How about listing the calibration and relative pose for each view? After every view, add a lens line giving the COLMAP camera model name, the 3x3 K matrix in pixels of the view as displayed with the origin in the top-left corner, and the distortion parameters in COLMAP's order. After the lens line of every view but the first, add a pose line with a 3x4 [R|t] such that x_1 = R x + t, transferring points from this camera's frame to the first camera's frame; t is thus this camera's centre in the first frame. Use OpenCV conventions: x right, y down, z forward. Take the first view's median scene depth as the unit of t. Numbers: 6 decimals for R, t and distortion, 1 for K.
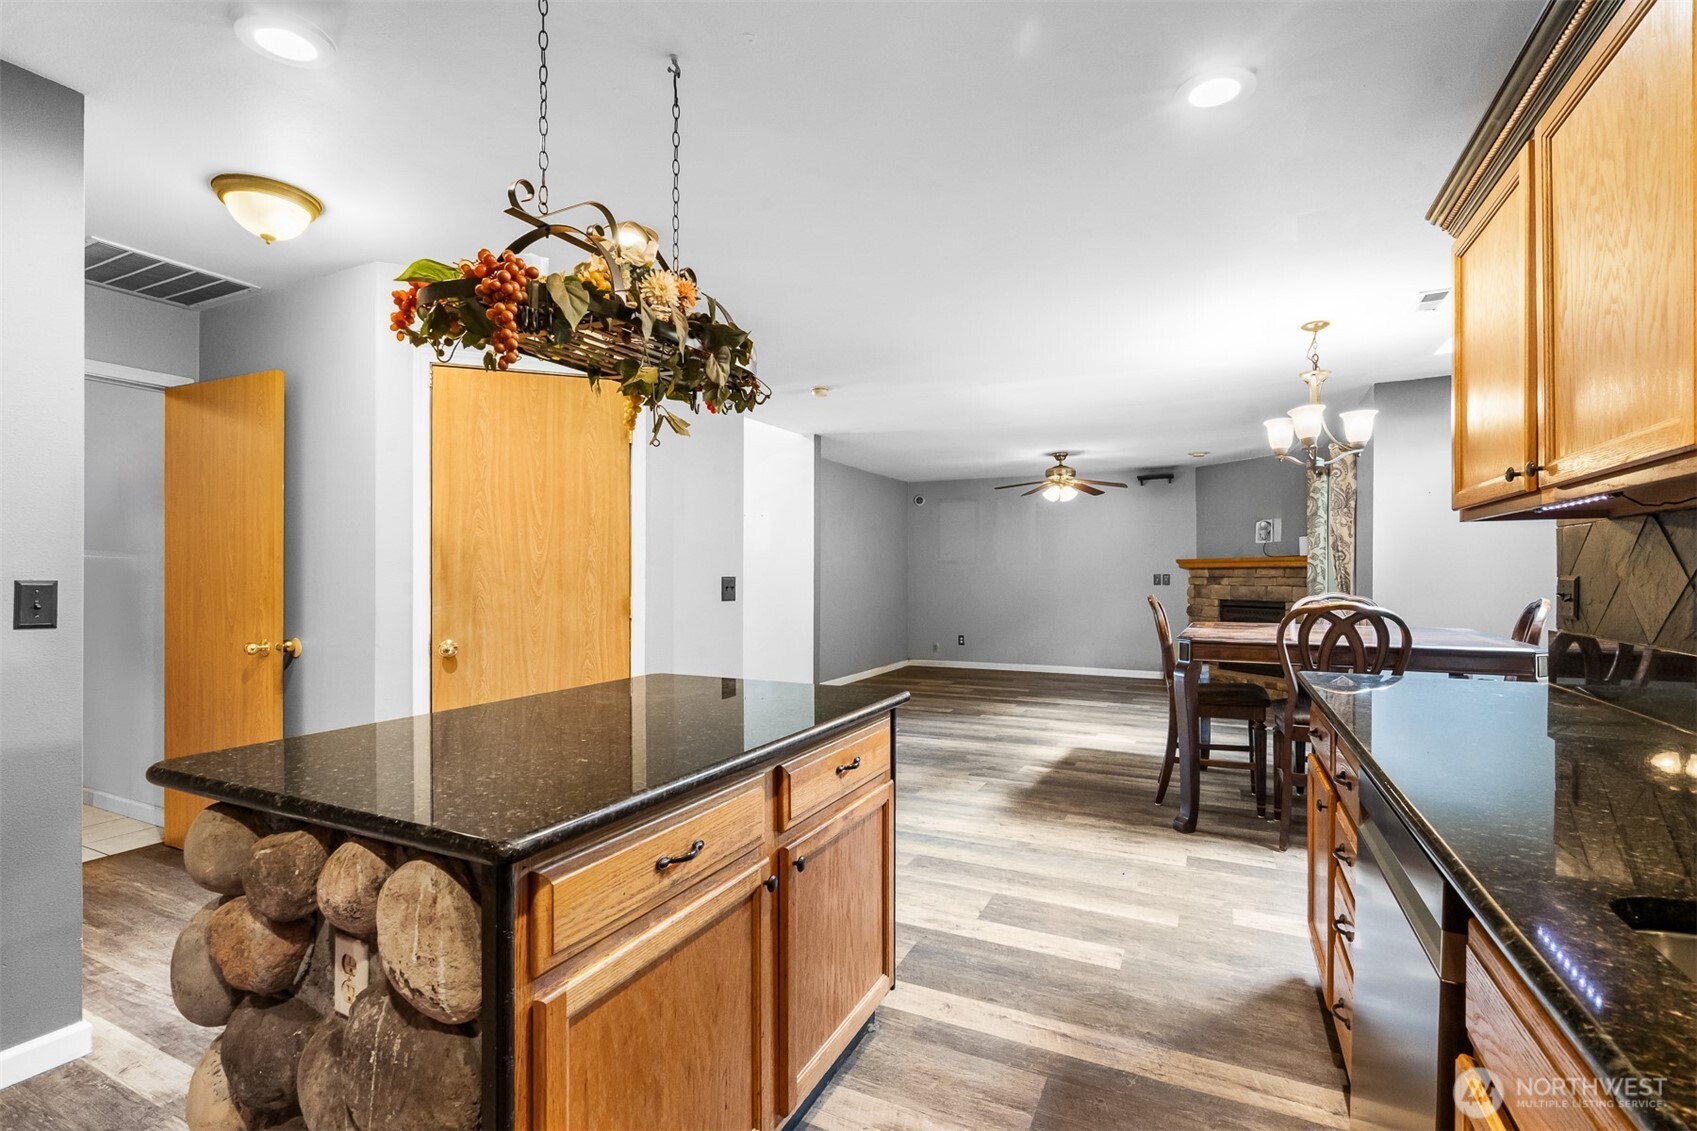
lens RADIAL K [[767.1, 0, 844.6], [0, 767.1, 570.3], [0, 0, 1]] dist [-0.001057, 0.000577]
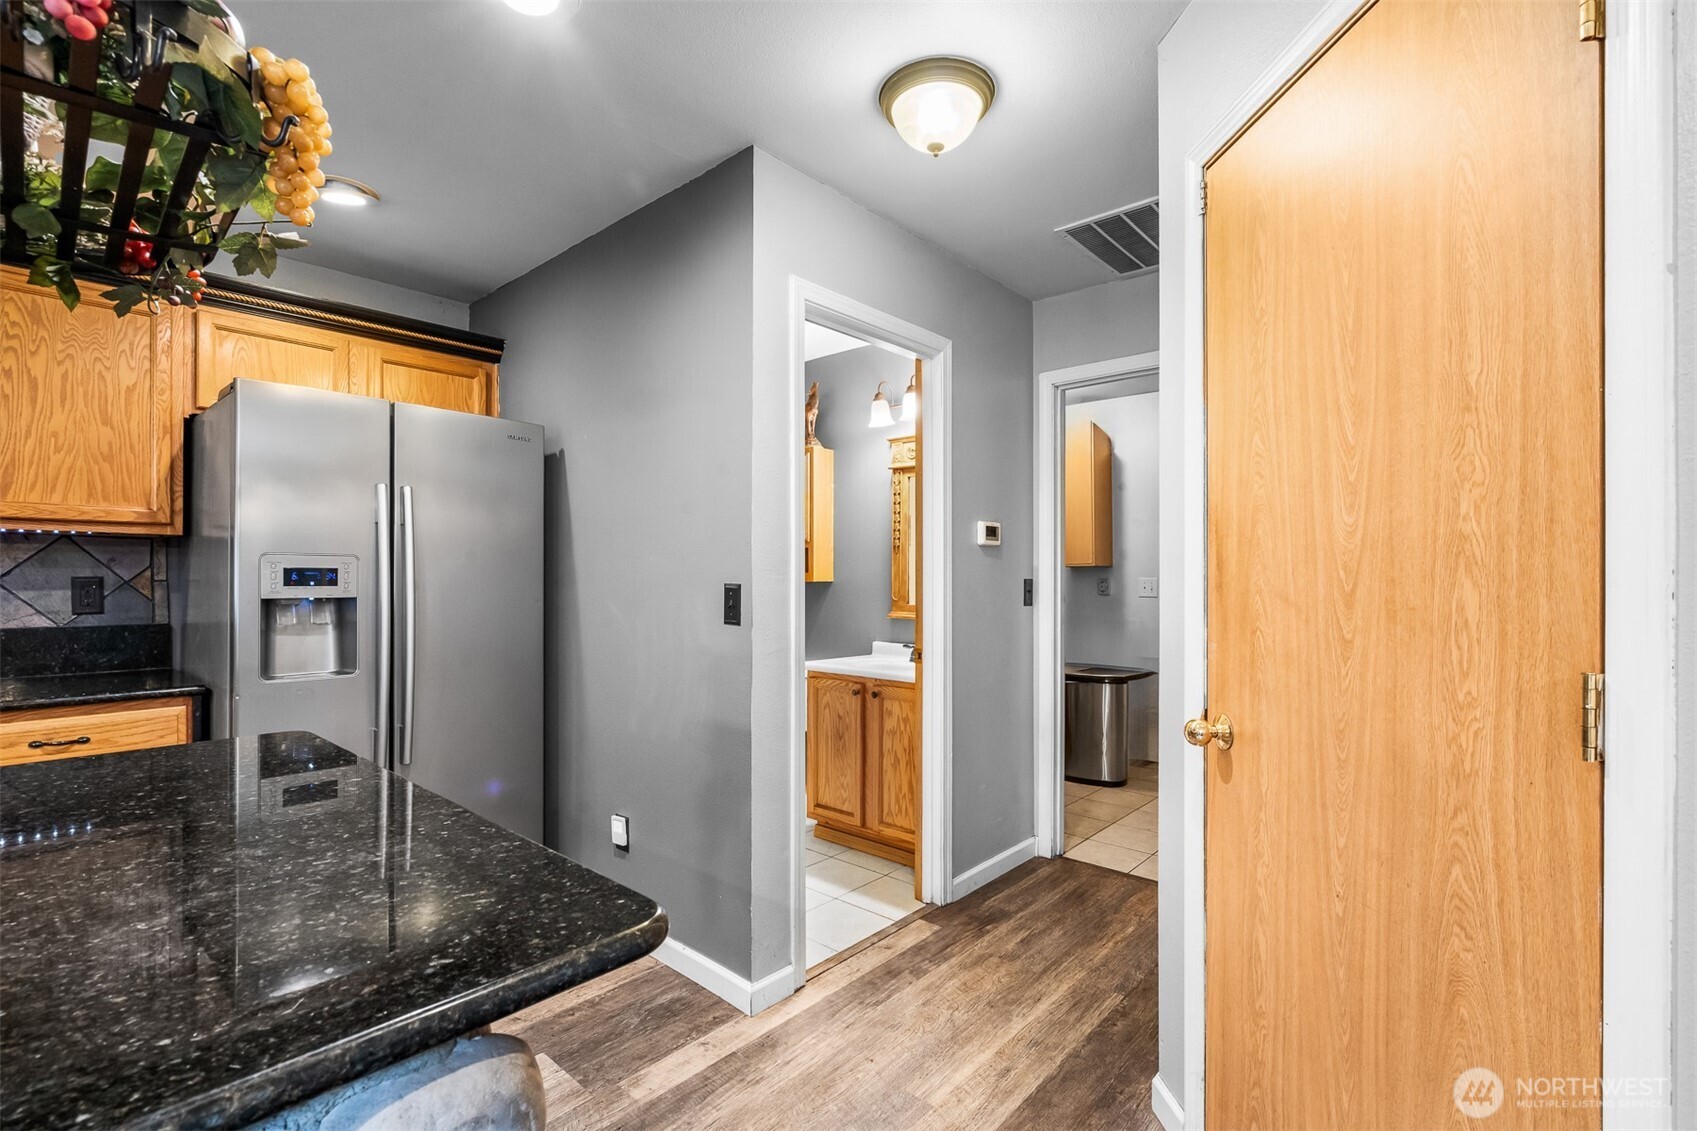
lens RADIAL K [[769.8, 0, 840.9], [0, 769.8, 575.9], [0, 0, 1]] dist [-0.000668, 0.000092]
pose [[-0.281360, -0.001905, -0.959600, 0.020591], [0.005187, 0.999980, -0.003506, 0.003345], [0.959588, -0.005964, -0.281344, 0.867359]]
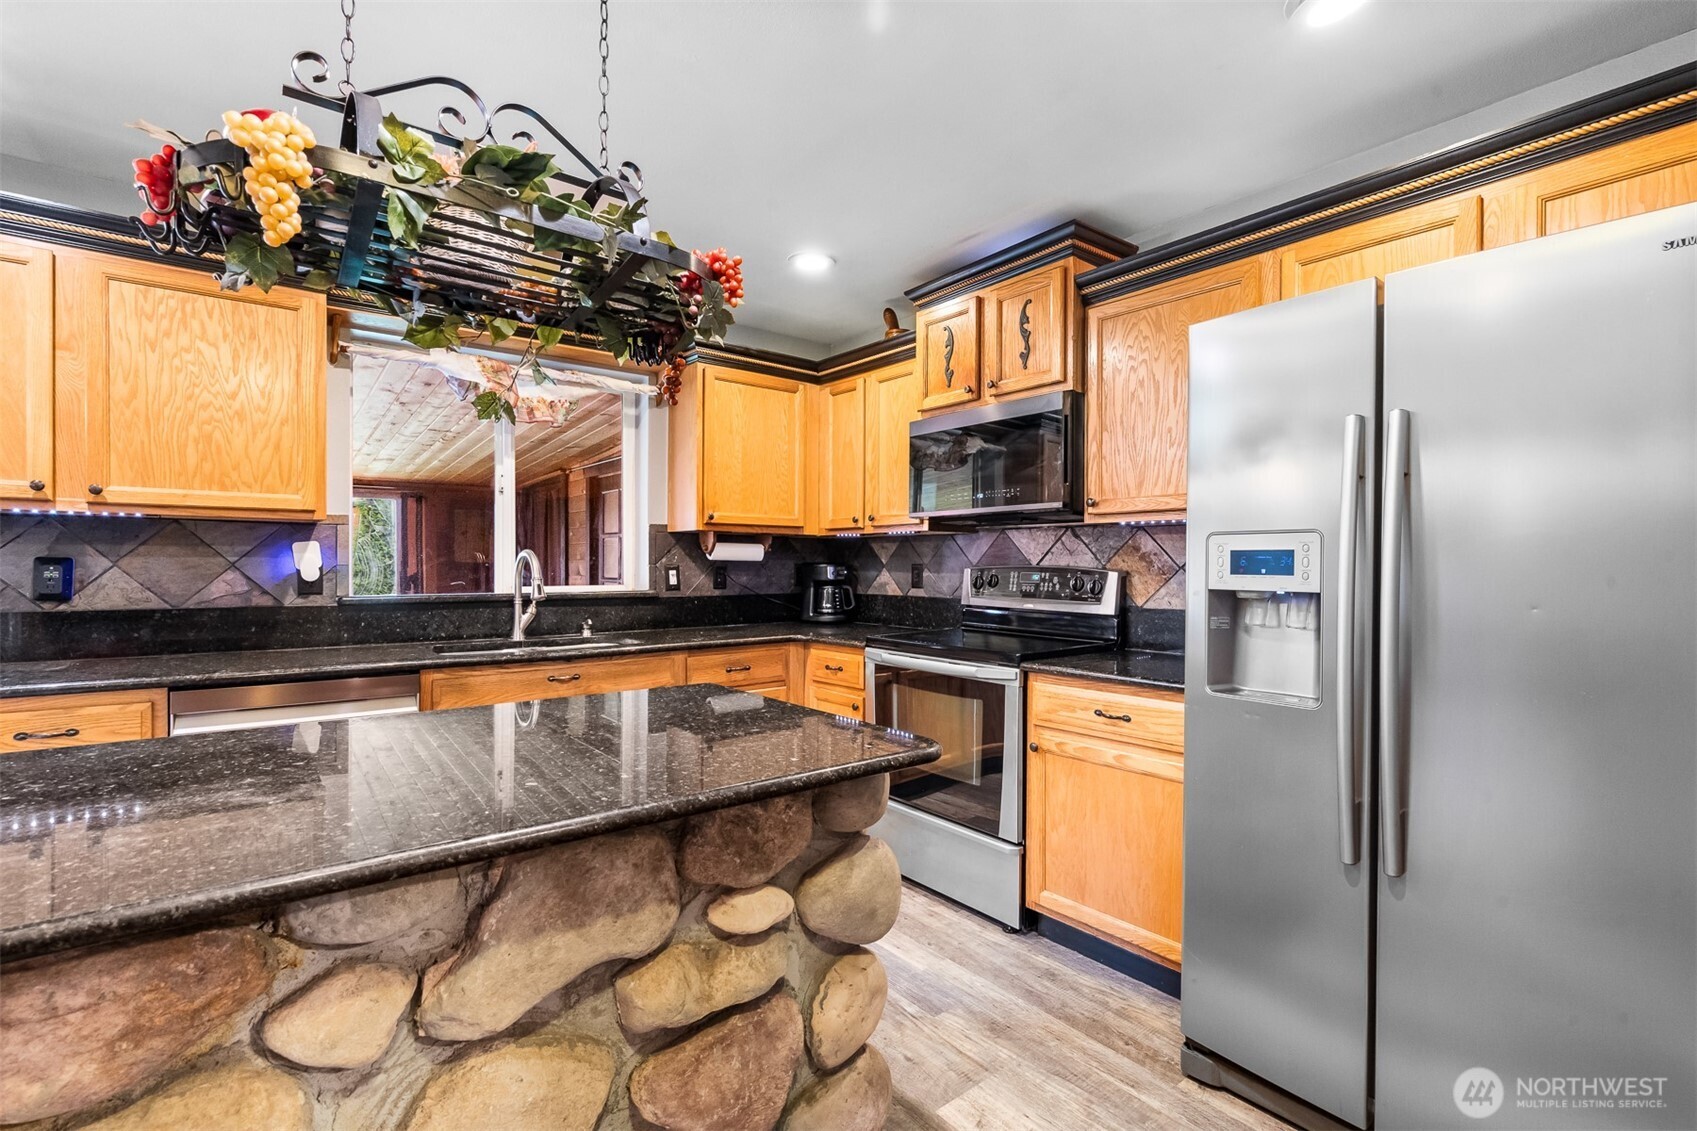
lens RADIAL K [[767.1, 0, 844.6], [0, 767.1, 570.3], [0, 0, 1]] dist [-0.001057, 0.000577]
pose [[-0.900265, -0.006637, 0.435291, -0.494755], [-0.006942, 0.999976, 0.000889, 0.006132], [-0.435286, -0.002222, -0.900289, 0.790428]]
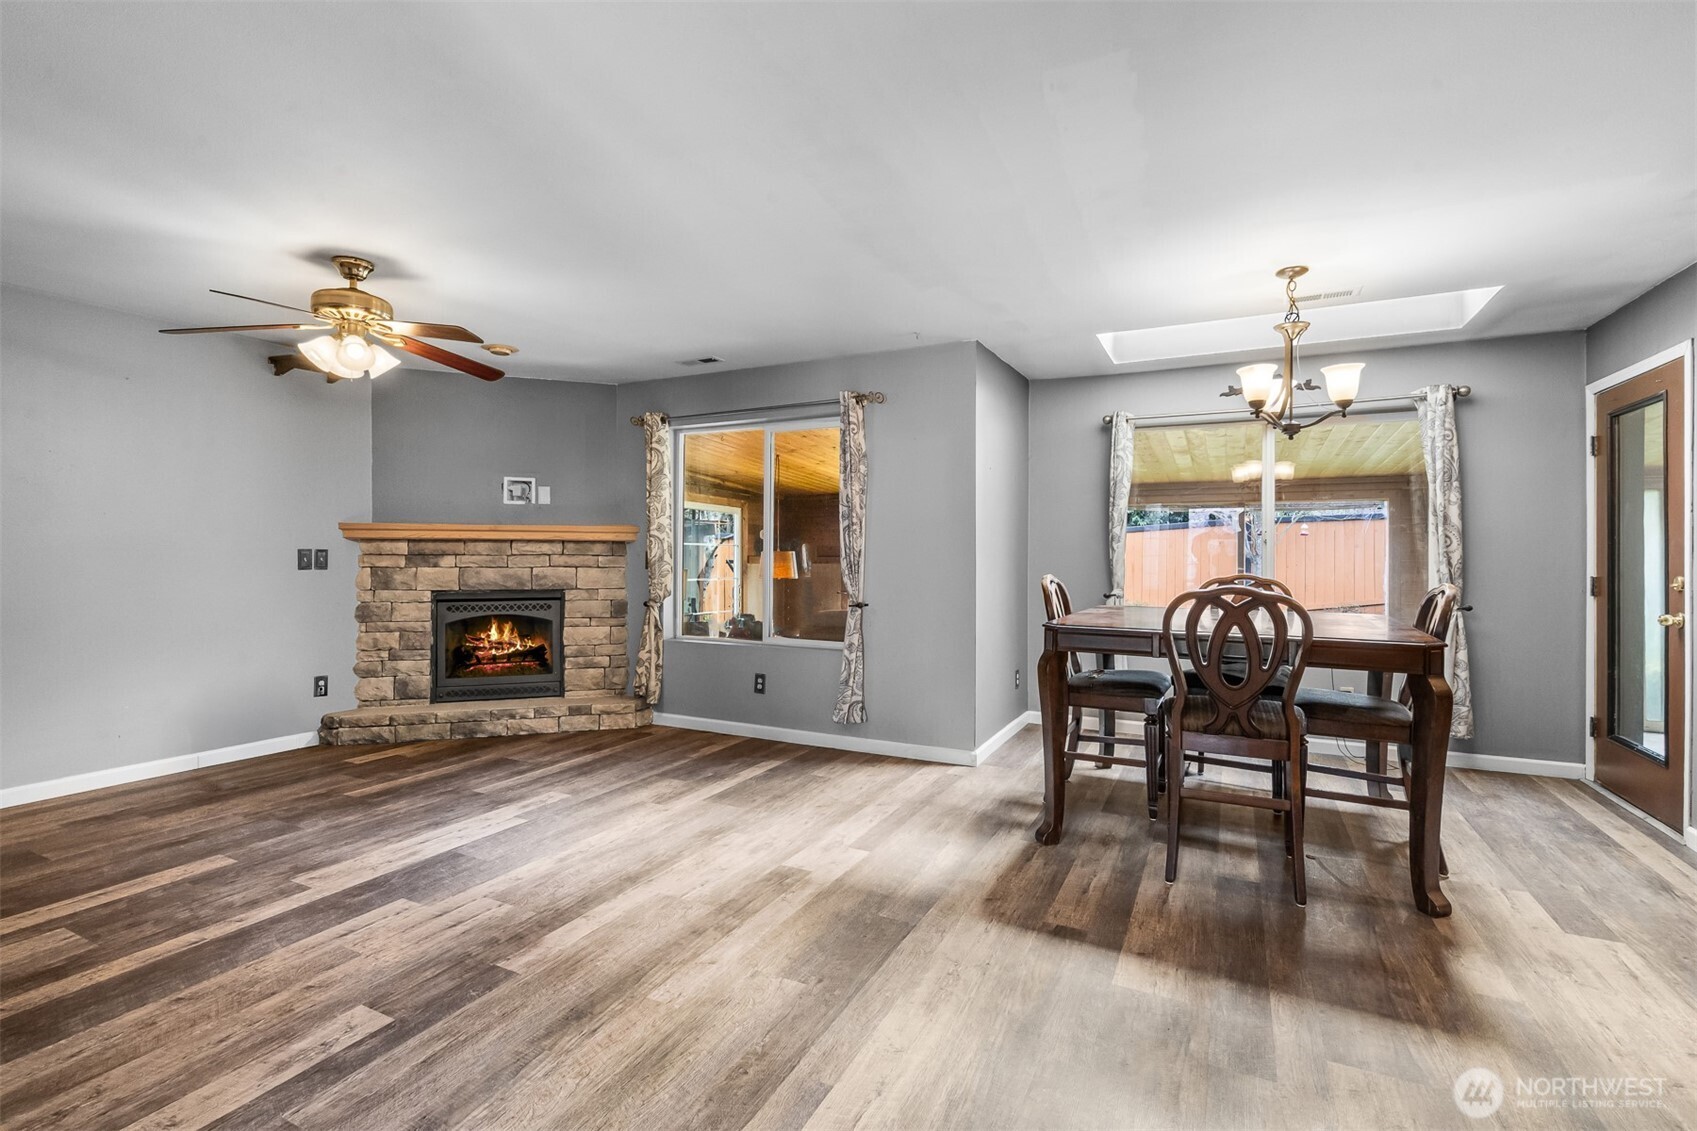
lens RADIAL K [[771.9, 0, 835.9], [0, 771.9, 550.5], [0, 0, 1]] dist [-0.002225, -0.000151]
pose [[0.017032, 0.004164, 0.999846, -0.325089], [-0.011676, 0.999924, -0.003966, 0.011479], [-0.999787, -0.011607, 0.017080, 1.758333]]
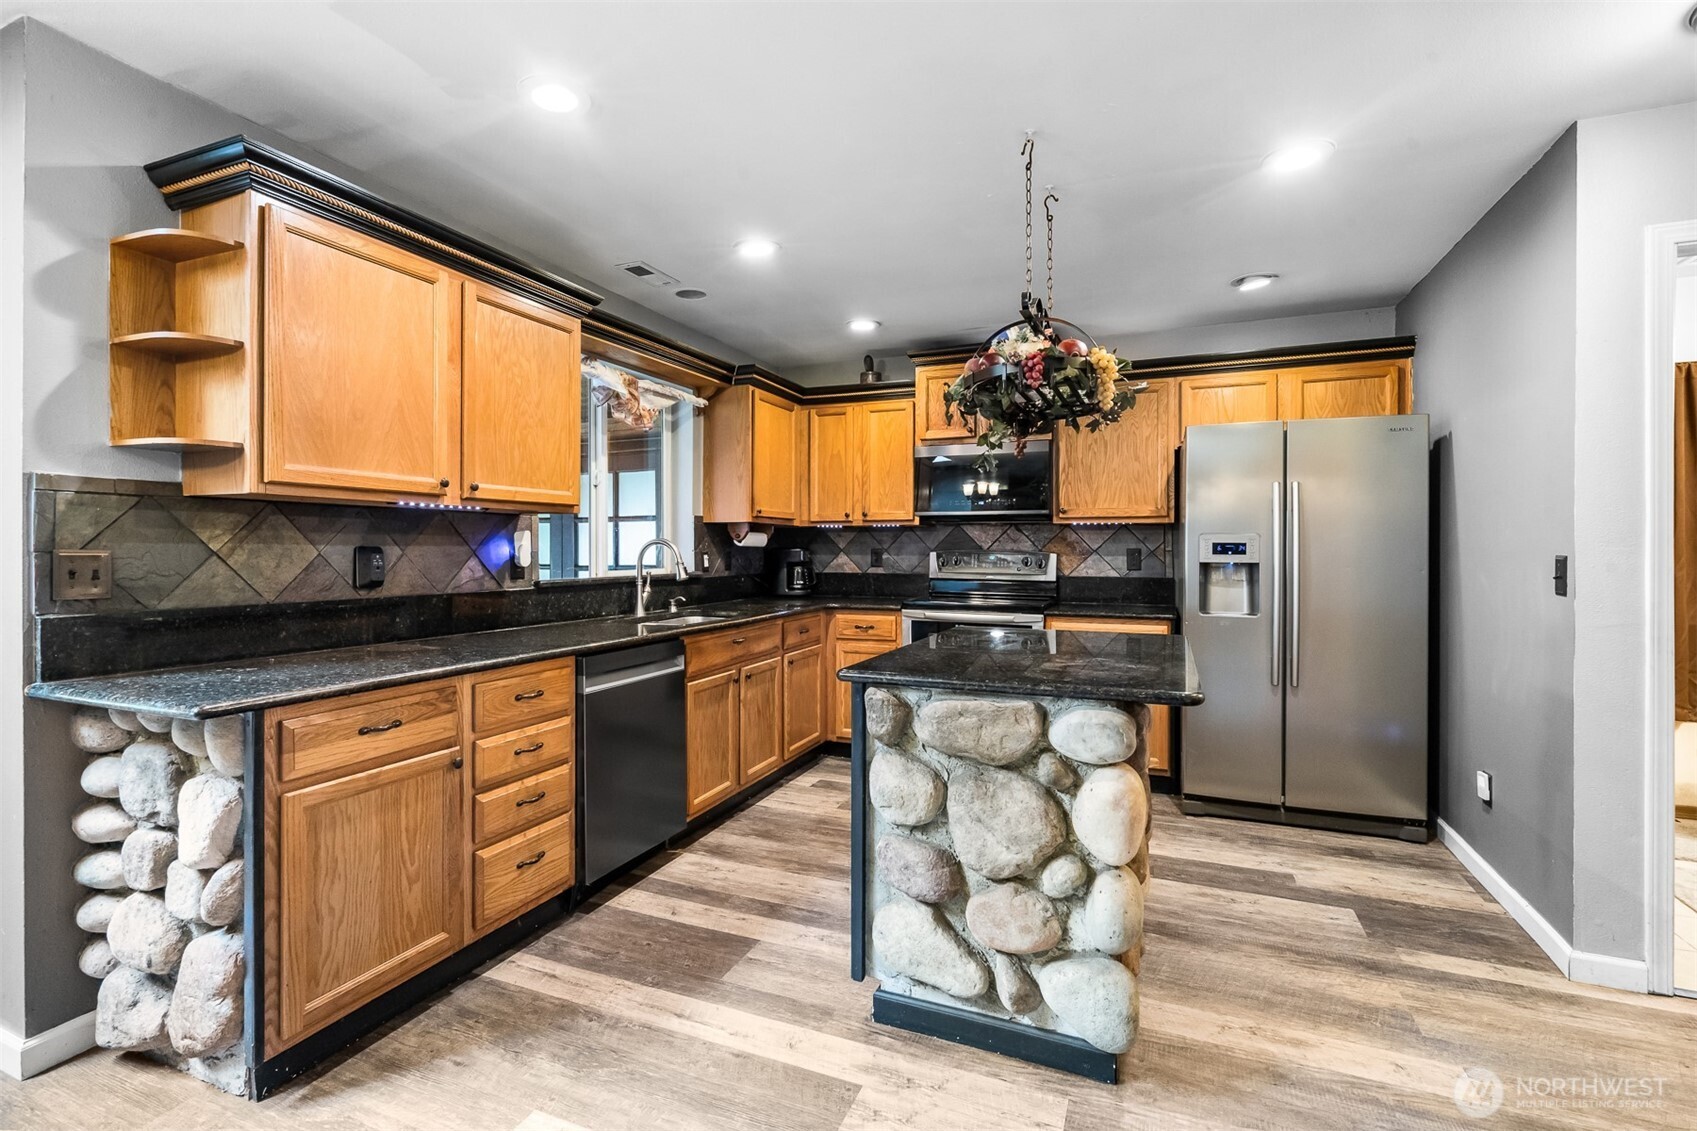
lens RADIAL K [[790.6, 0, 816.1], [0, 790.6, 550.9], [0, 0, 1]] dist [-0.005513, 0.000140]
pose [[-0.999199, -0.000921, -0.040015, 0.095826], [-0.000812, 0.999996, -0.002753, 0.005893], [0.040017, -0.002718, -0.999195, 1.273887]]
